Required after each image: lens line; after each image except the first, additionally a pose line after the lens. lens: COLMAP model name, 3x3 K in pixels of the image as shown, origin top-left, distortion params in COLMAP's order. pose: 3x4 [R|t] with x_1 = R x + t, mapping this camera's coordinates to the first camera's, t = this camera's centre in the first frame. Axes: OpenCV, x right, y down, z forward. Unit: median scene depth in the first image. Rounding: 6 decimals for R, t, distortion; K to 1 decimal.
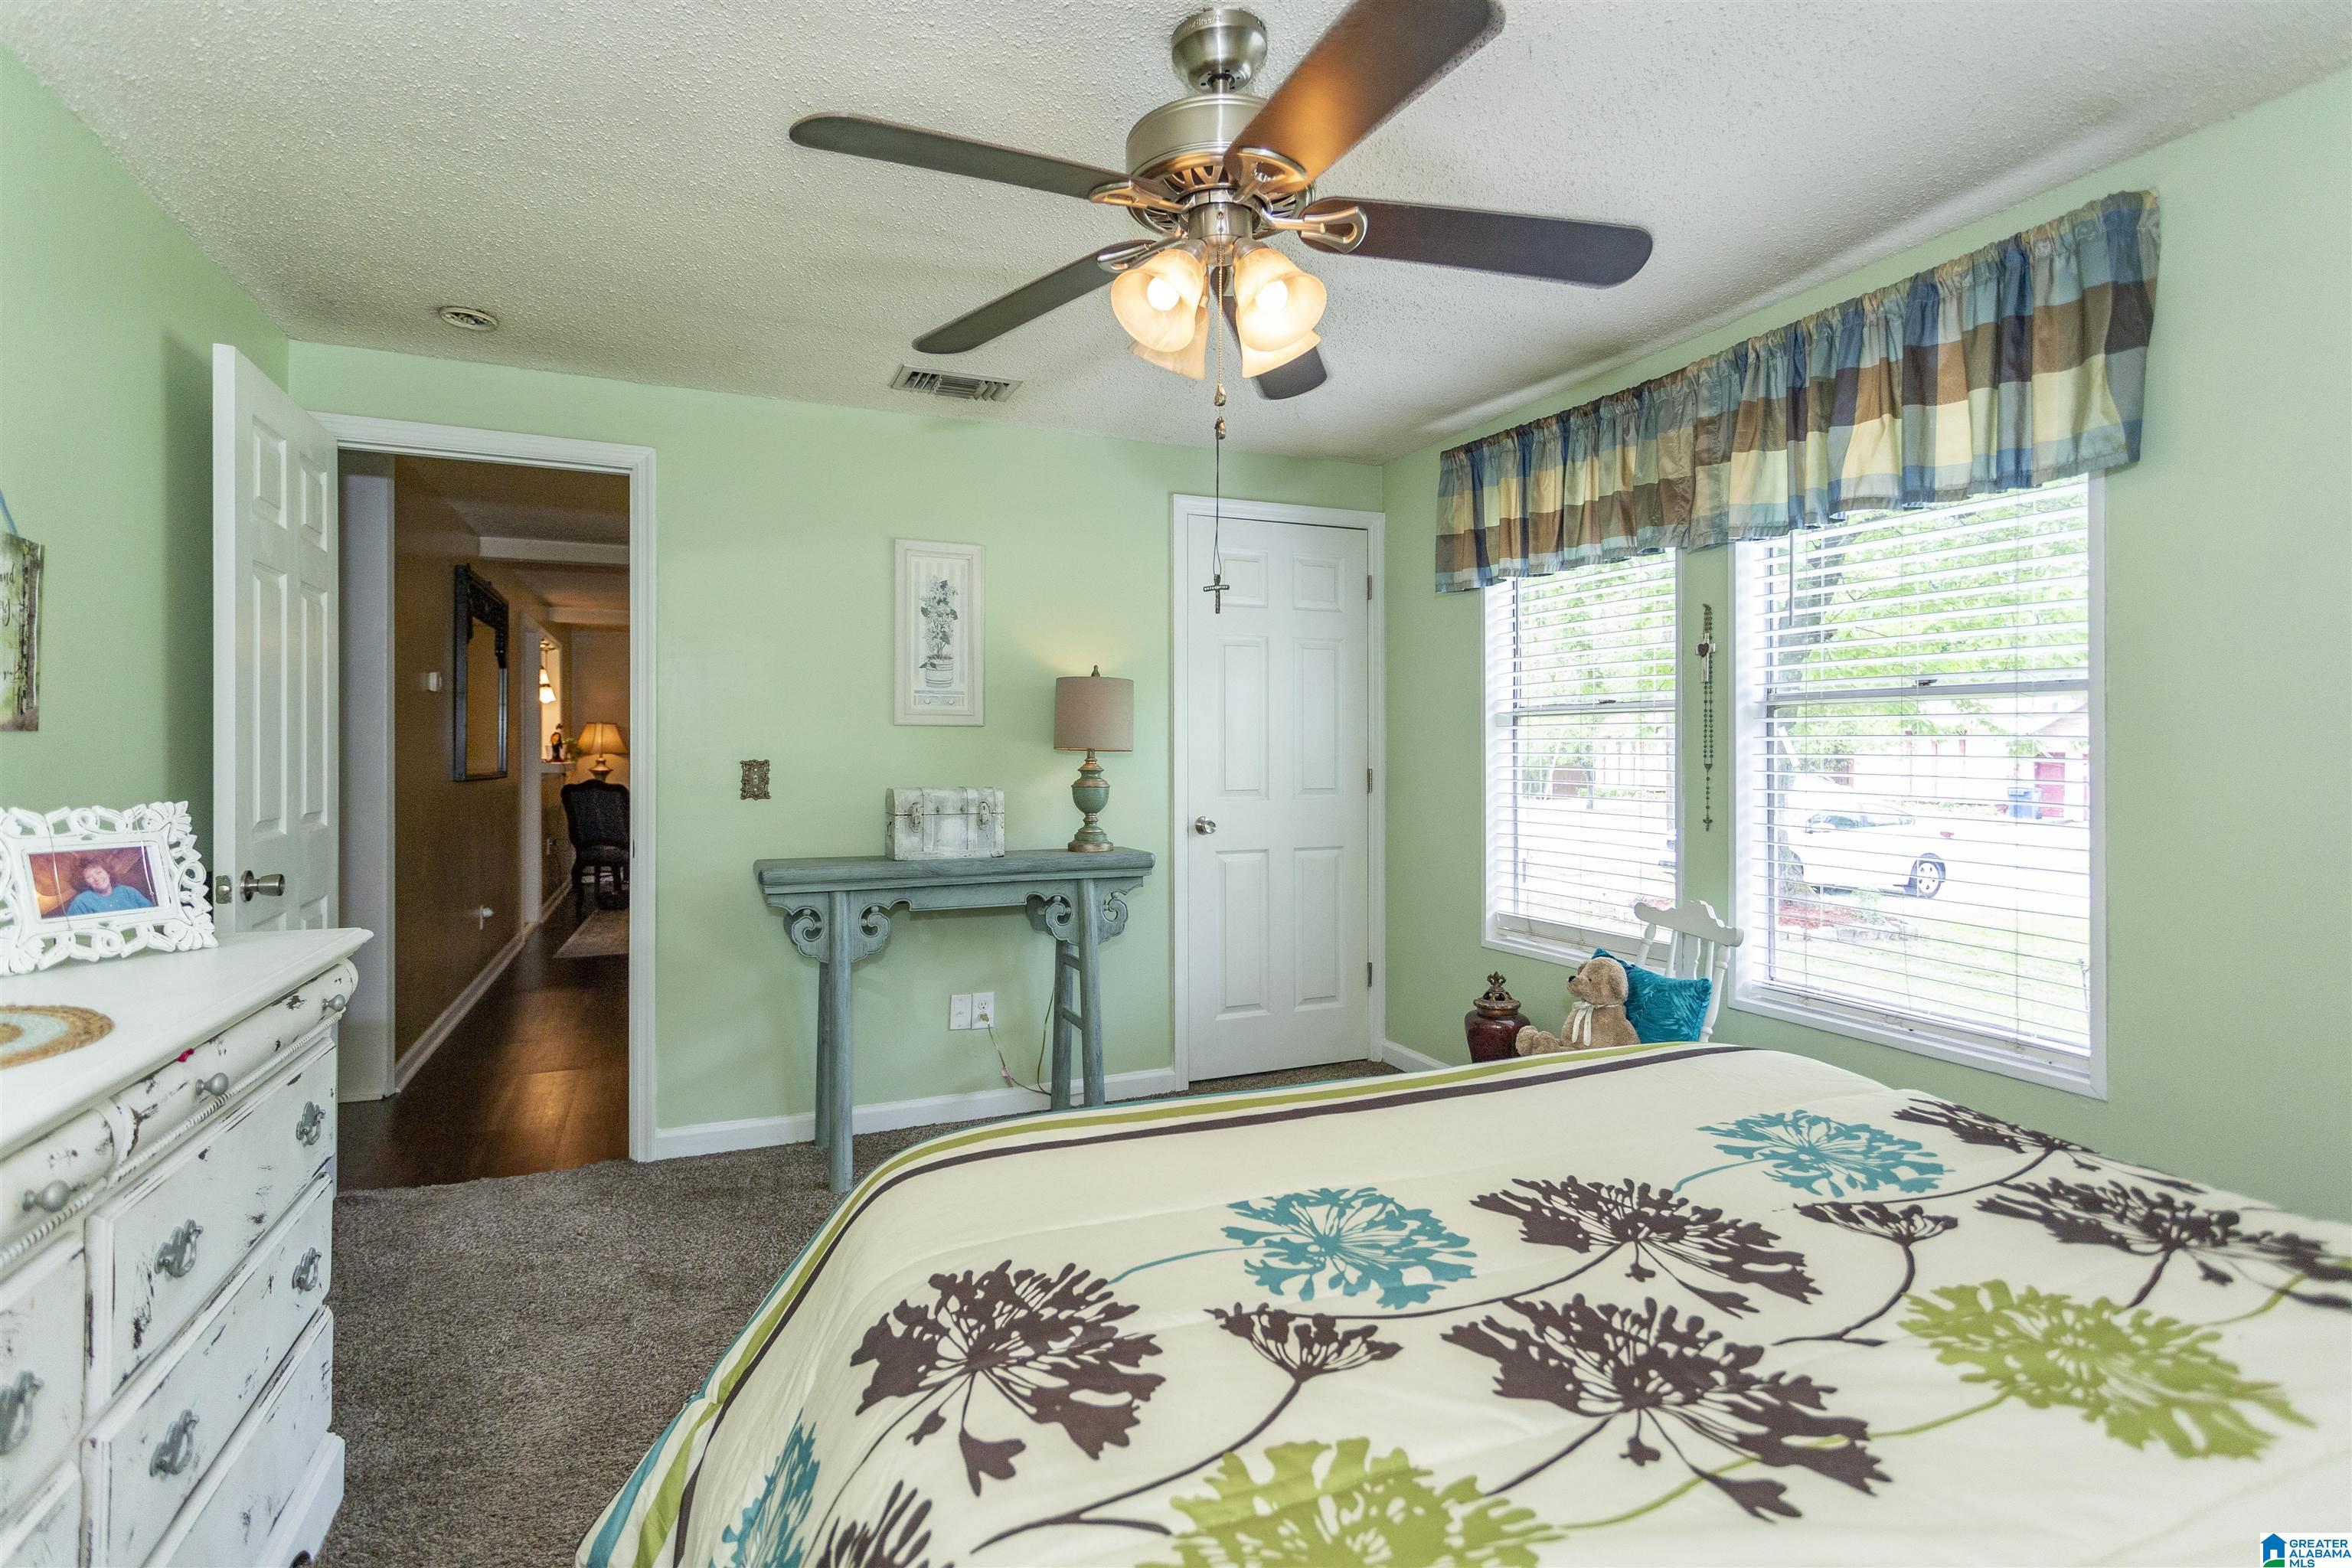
lens RADIAL K [[1109.4, 0, 1173.0], [0, 1109.4, 758.1], [0, 0, 1]] dist [0.006165, 0.001302]
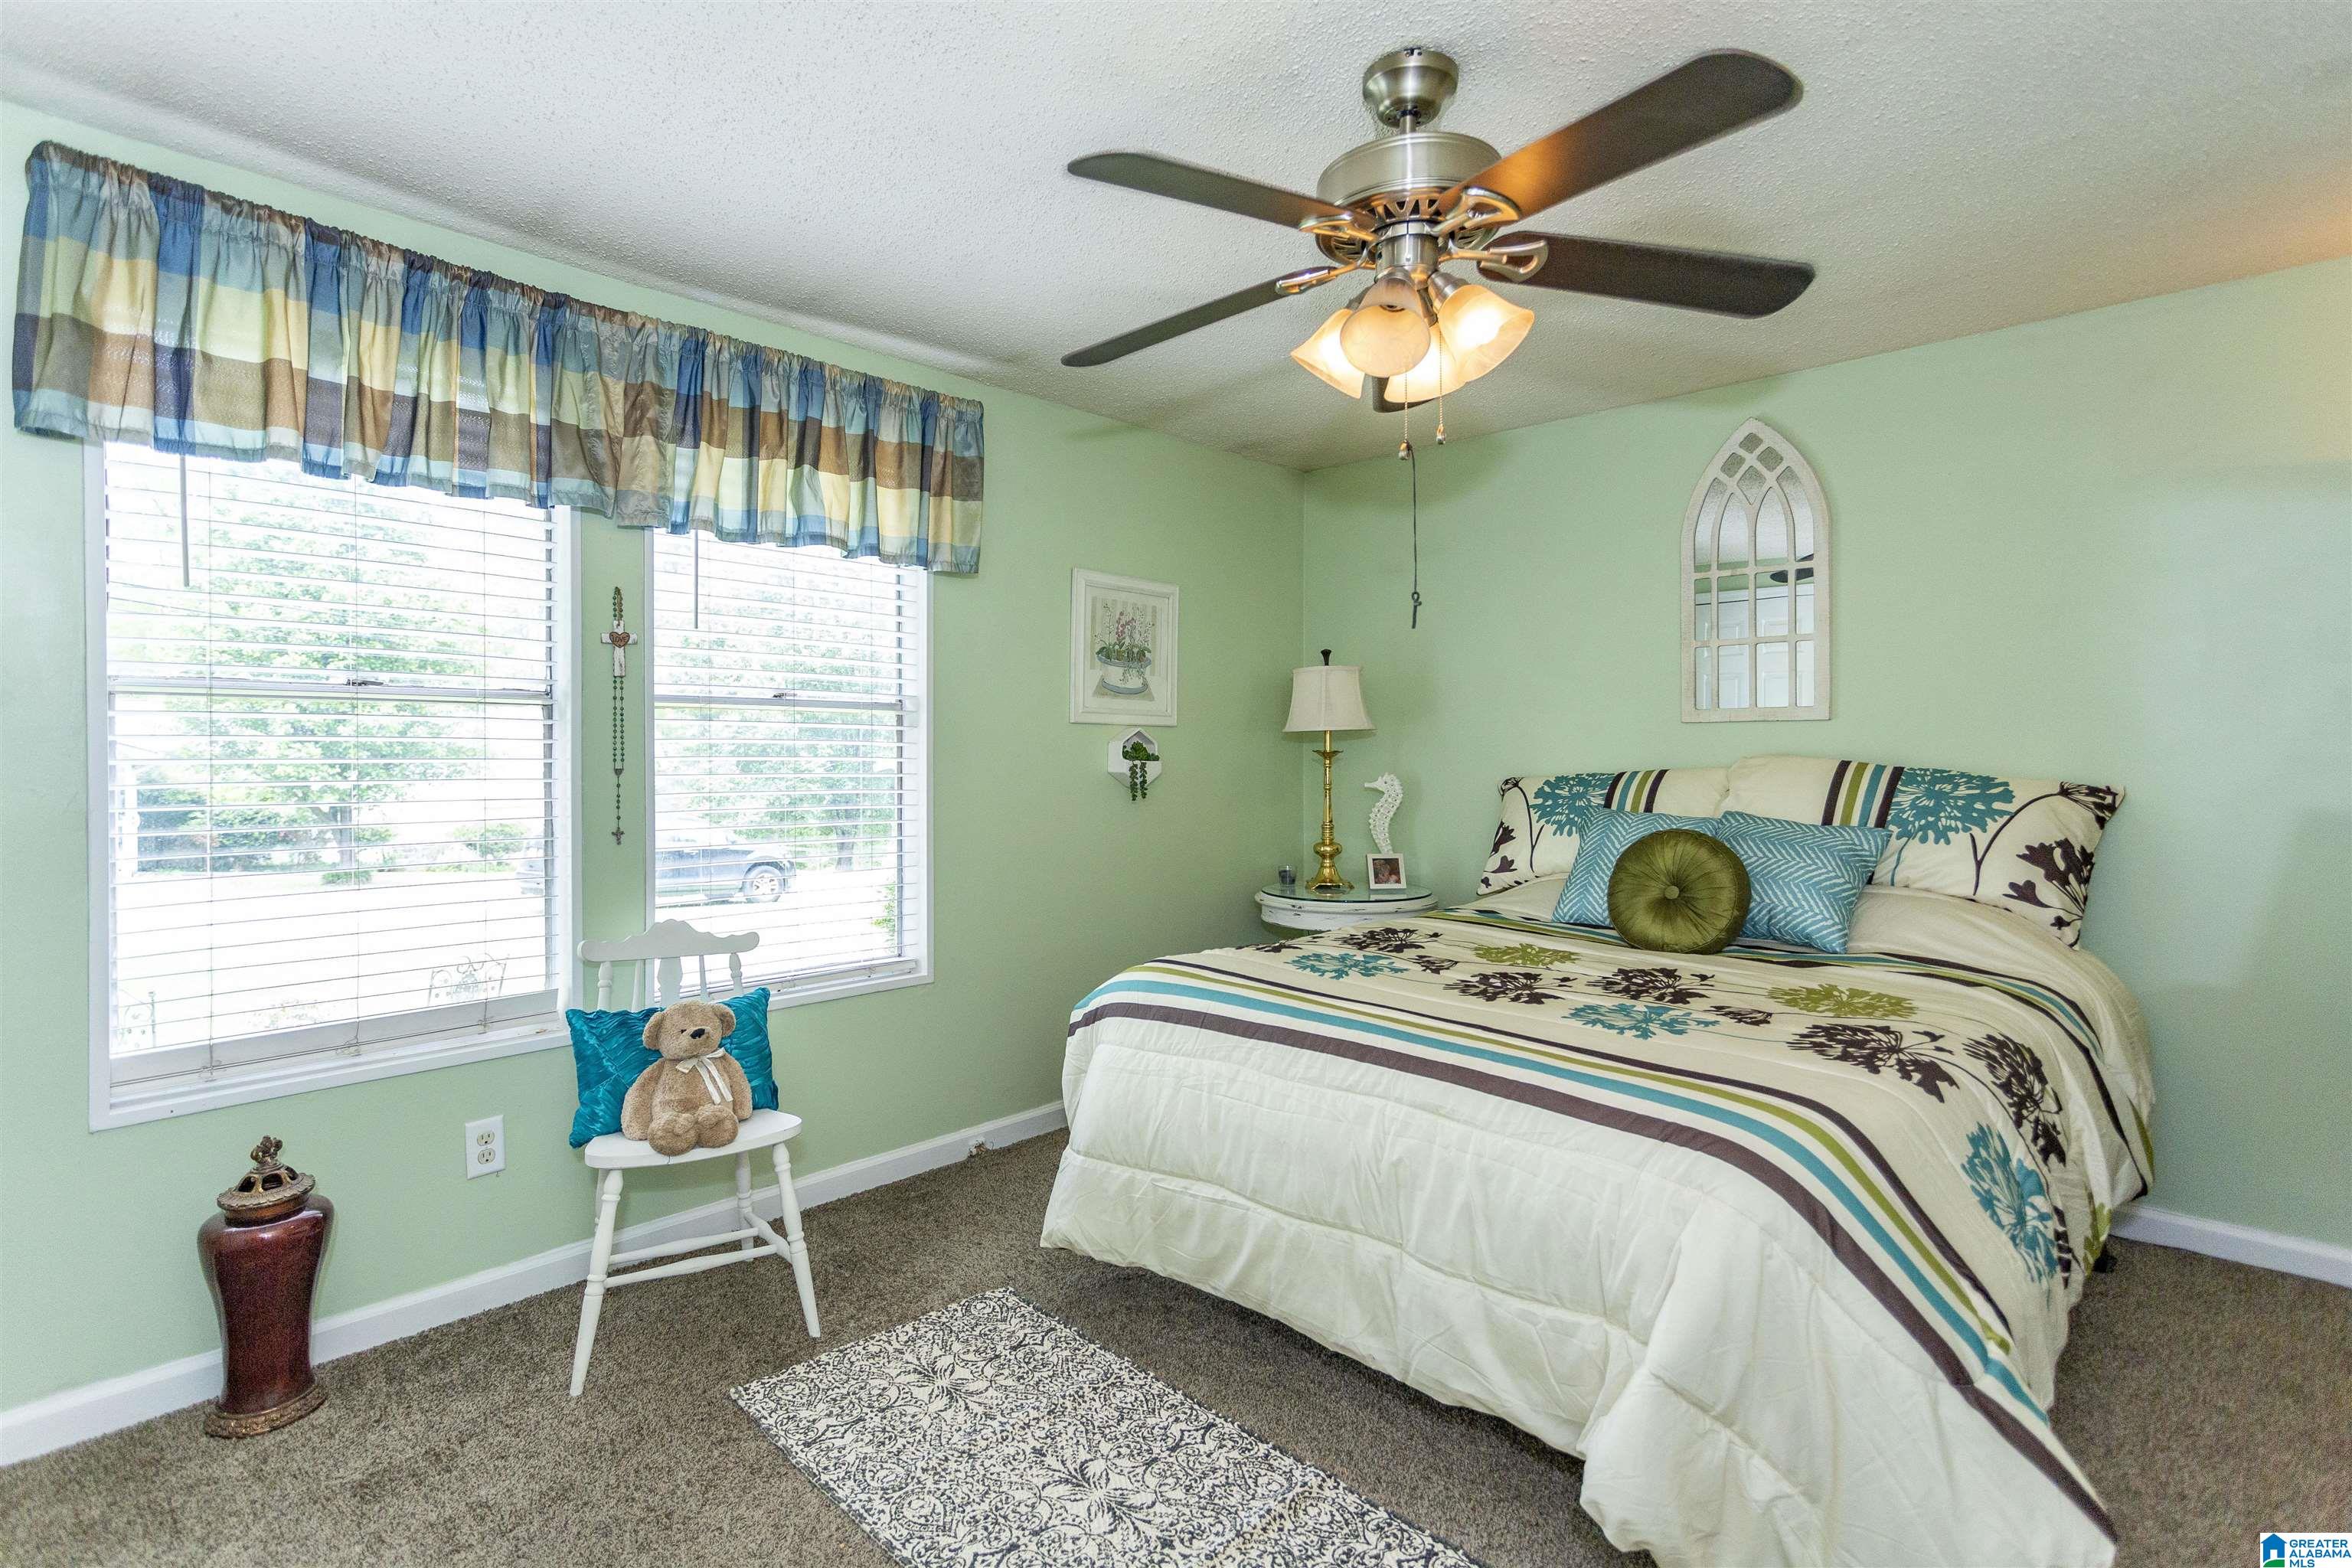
lens RADIAL K [[1109.4, 0, 1172.4], [0, 1109.4, 776.1], [0, 0, 1]] dist [0.006165, 0.001302]
pose [[-0.363723, -0.028491, 0.931071, -0.494530], [0.003927, 0.999476, 0.032118, -0.015872], [-0.931499, 0.015338, -0.363421, 0.889246]]
